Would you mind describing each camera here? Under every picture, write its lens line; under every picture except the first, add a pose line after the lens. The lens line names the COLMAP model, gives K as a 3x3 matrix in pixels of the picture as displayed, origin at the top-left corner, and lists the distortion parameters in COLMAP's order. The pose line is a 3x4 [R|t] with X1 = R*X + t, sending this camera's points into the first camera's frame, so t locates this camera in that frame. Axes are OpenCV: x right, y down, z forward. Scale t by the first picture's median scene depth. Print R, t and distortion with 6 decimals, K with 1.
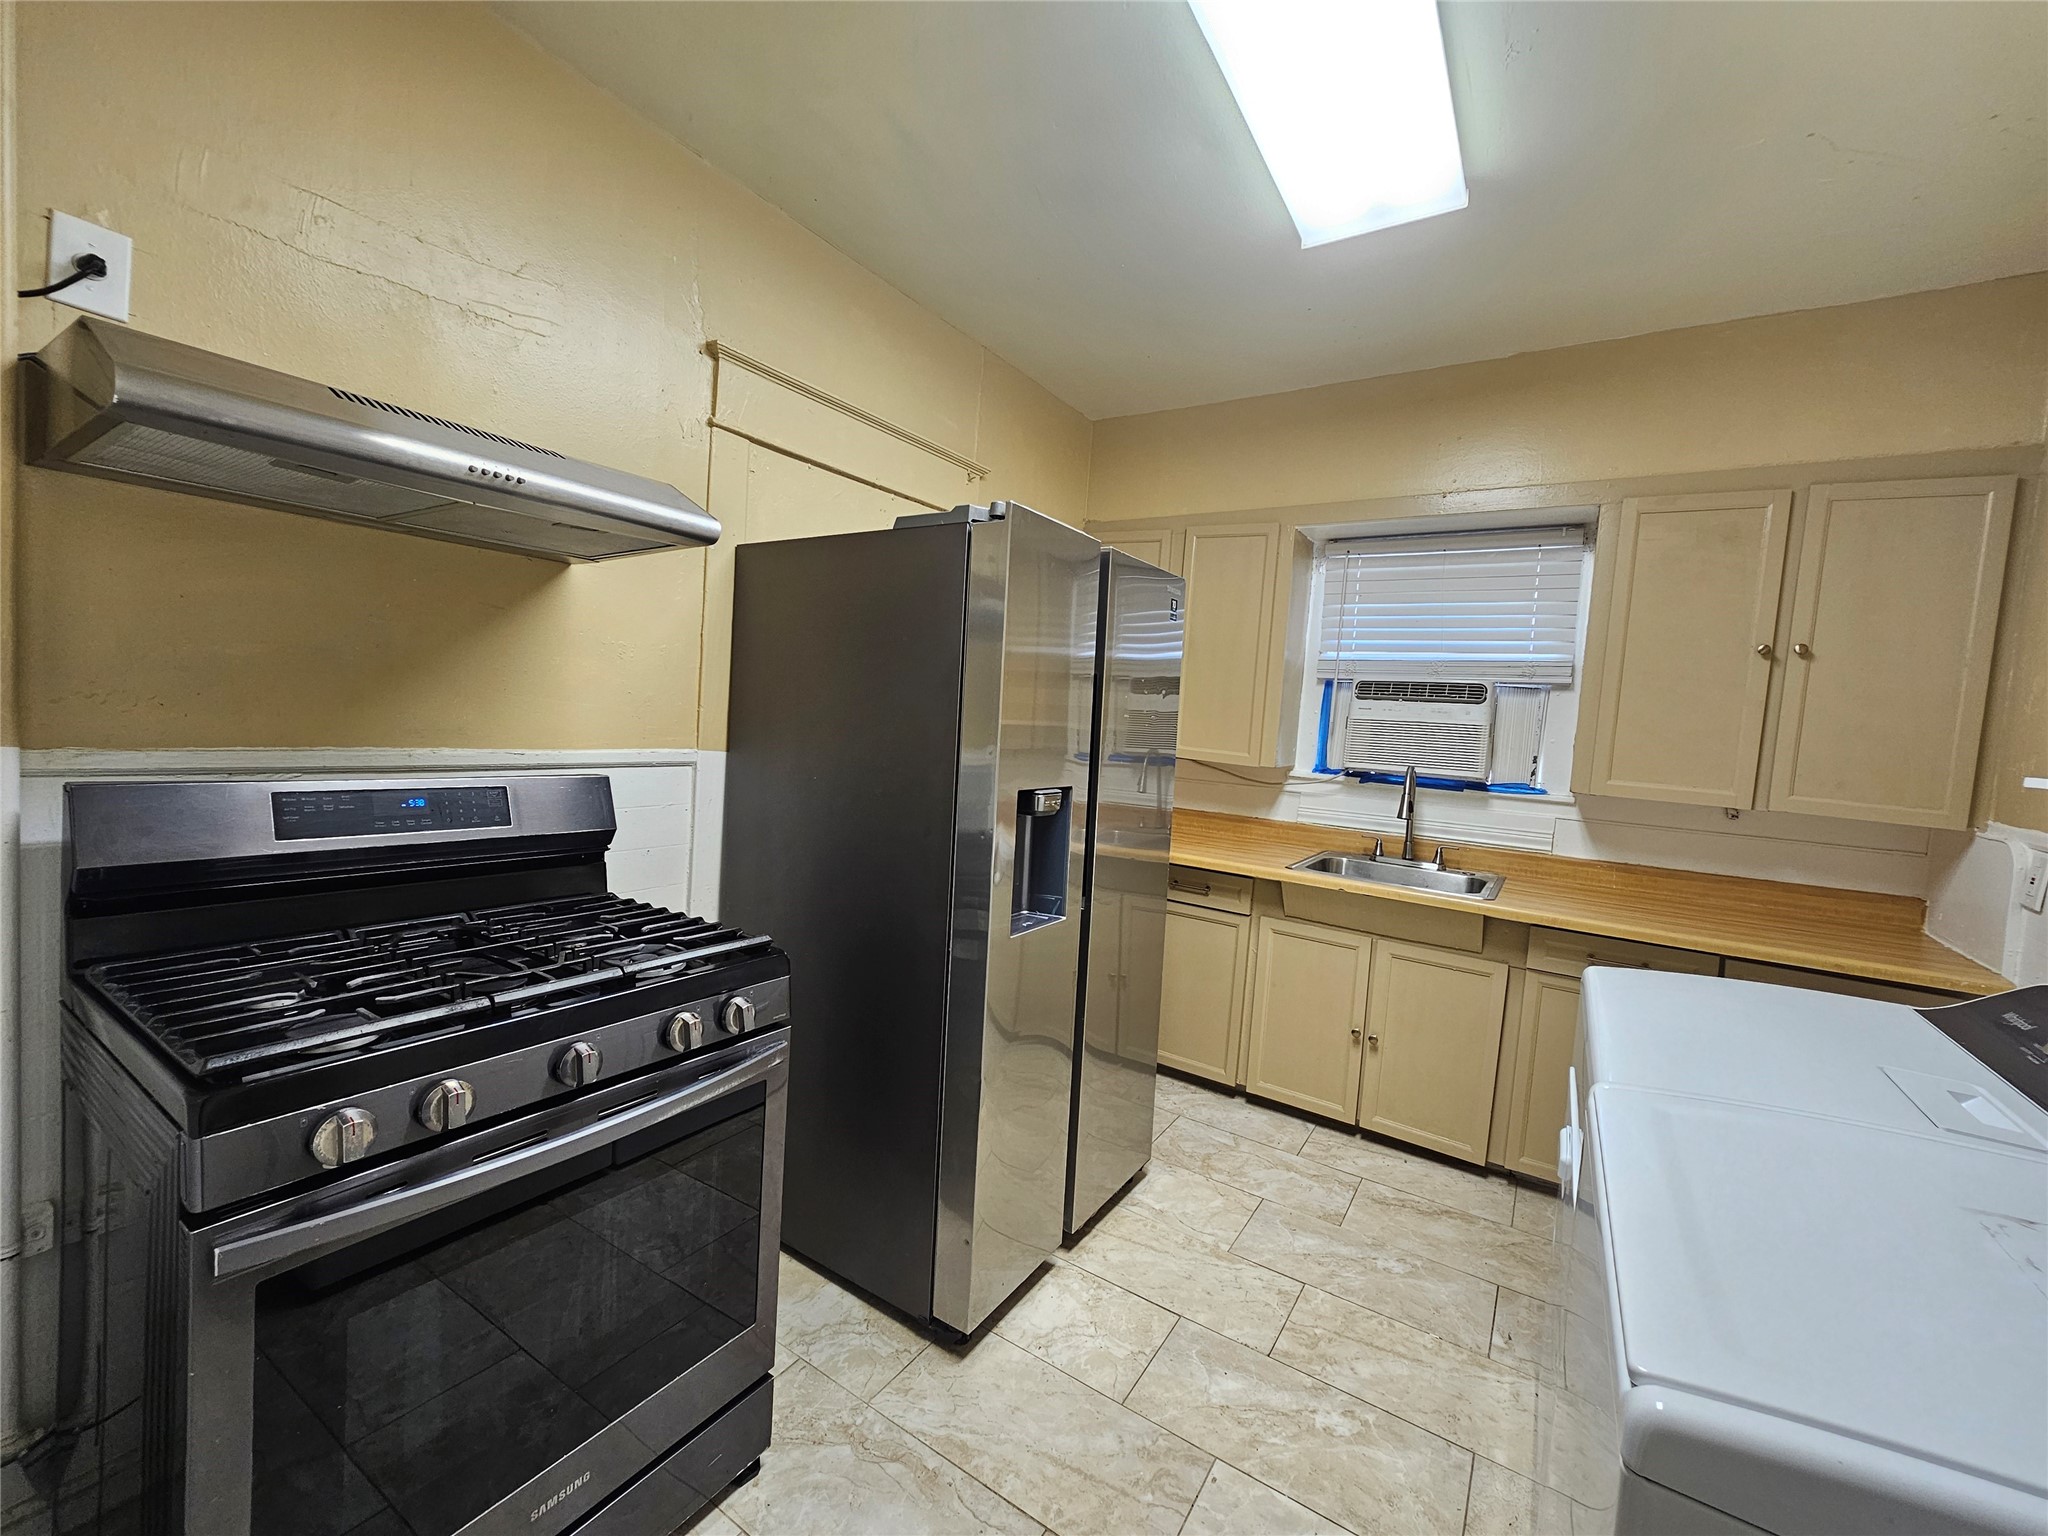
lens RADIAL K [[833.6, 0, 1029.0], [0, 833.6, 760.1], [0, 0, 1]] dist [-0.000796, 0.000963]
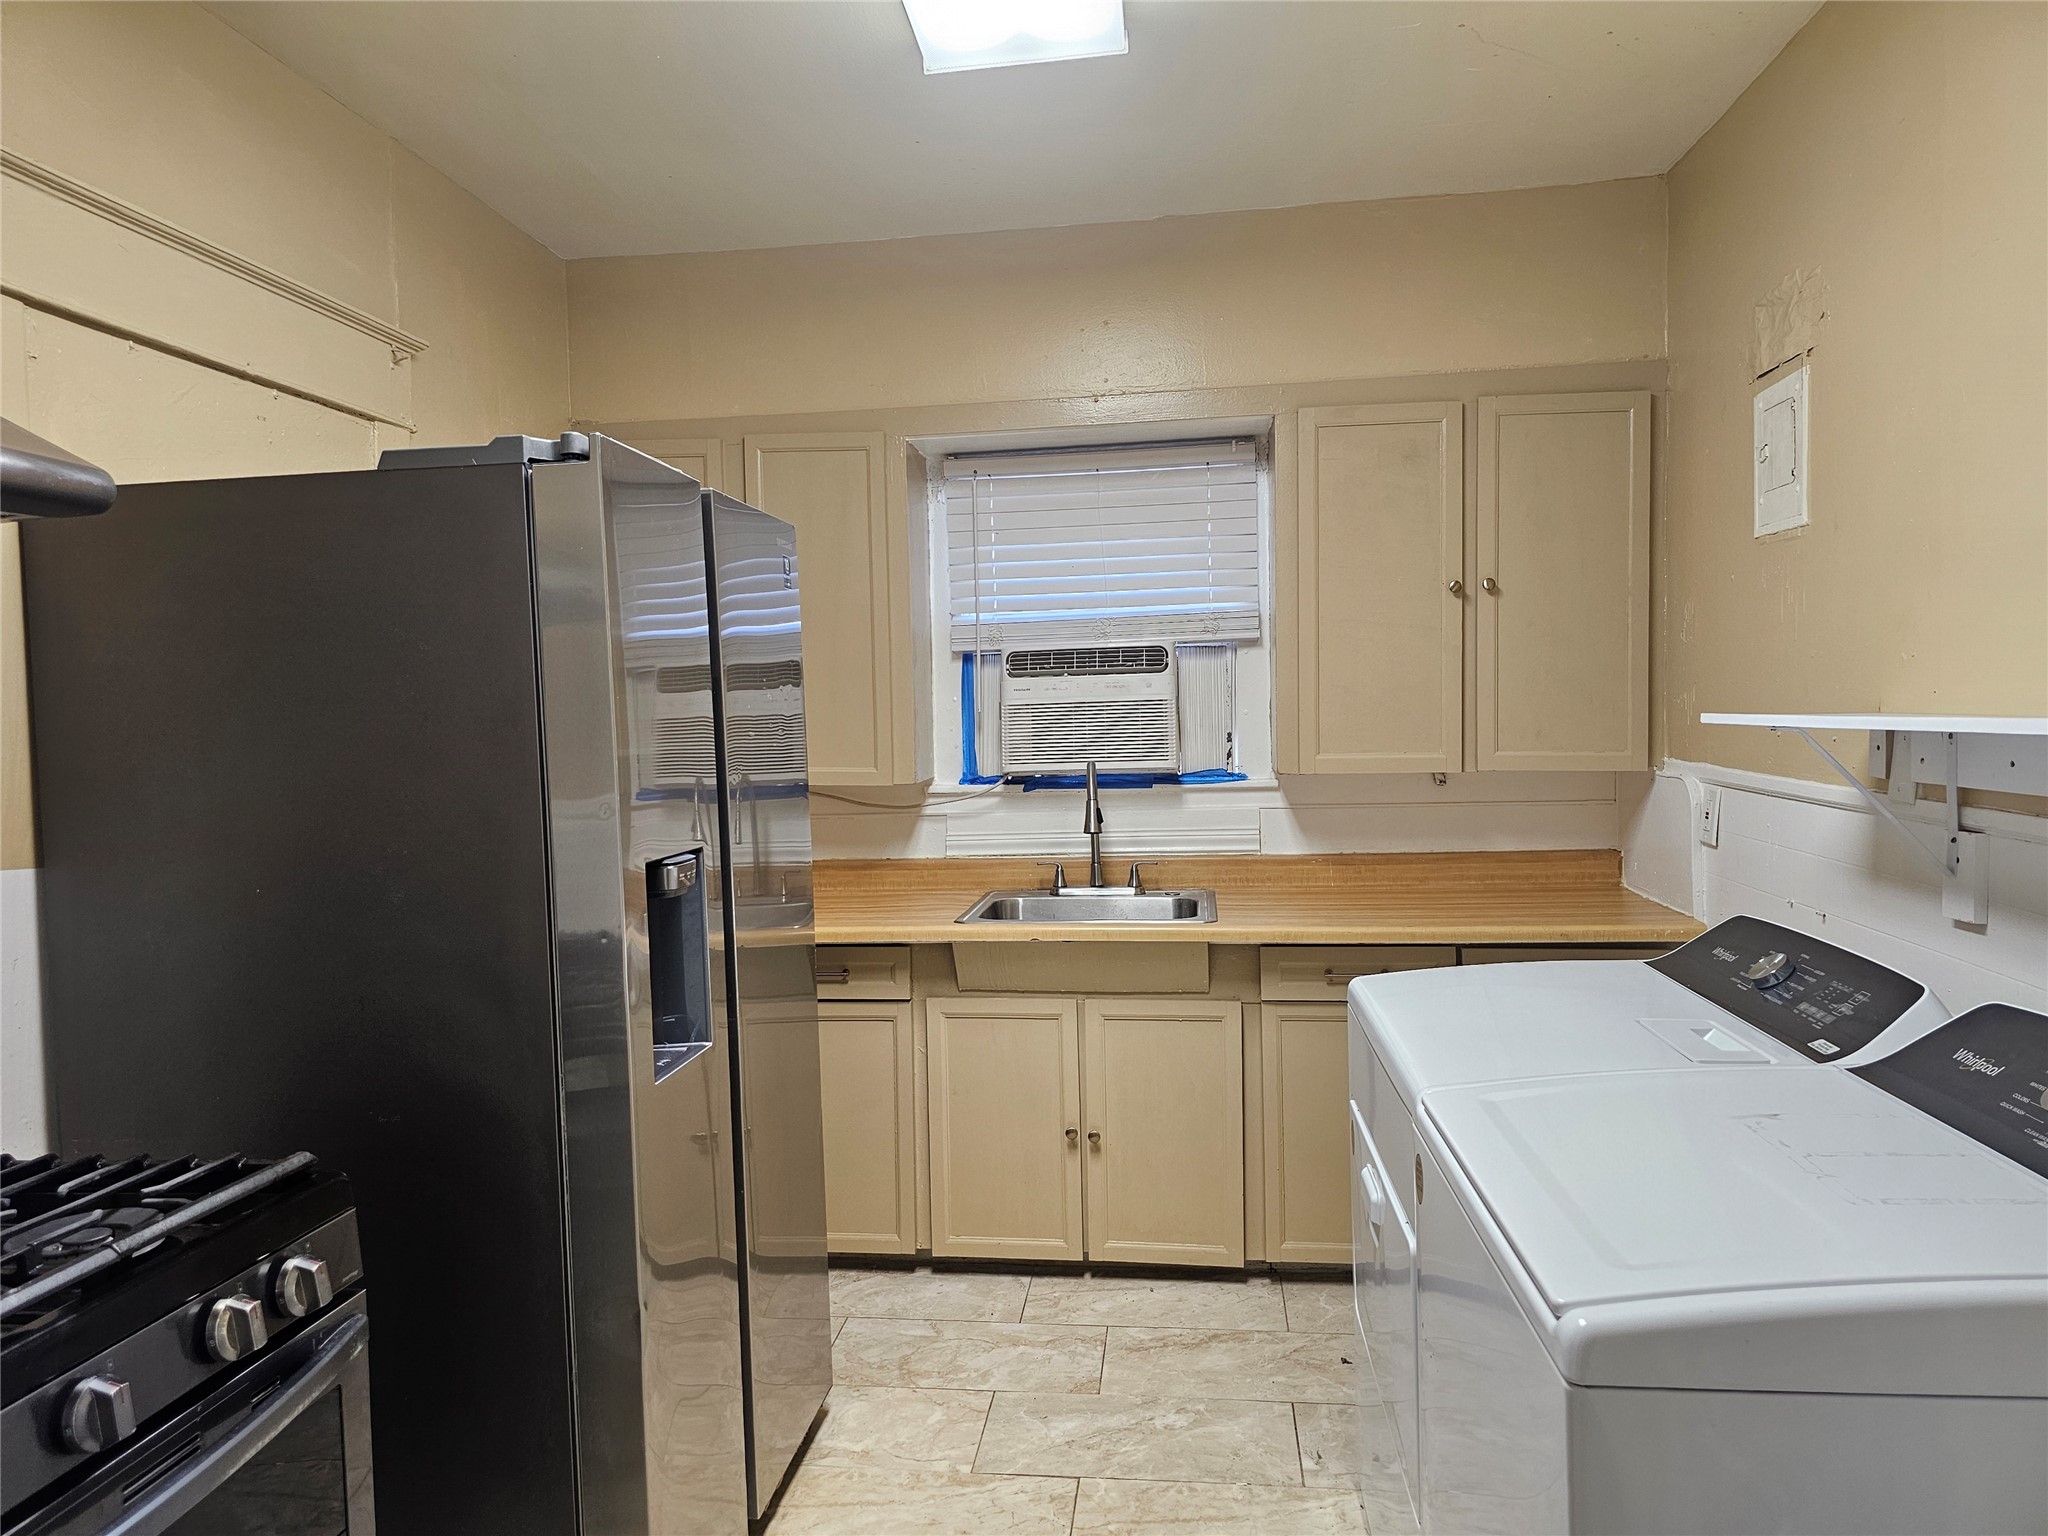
lens RADIAL K [[1348.8, 0, 1019.5], [0, 1348.8, 765.2], [0, 0, 1]] dist [0.055584, -0.018710]
pose [[0.901680, -0.104404, 0.419611, -0.128678], [0.109217, 0.993938, 0.012613, -0.014774], [-0.418384, 0.034456, 0.907616, -0.078099]]
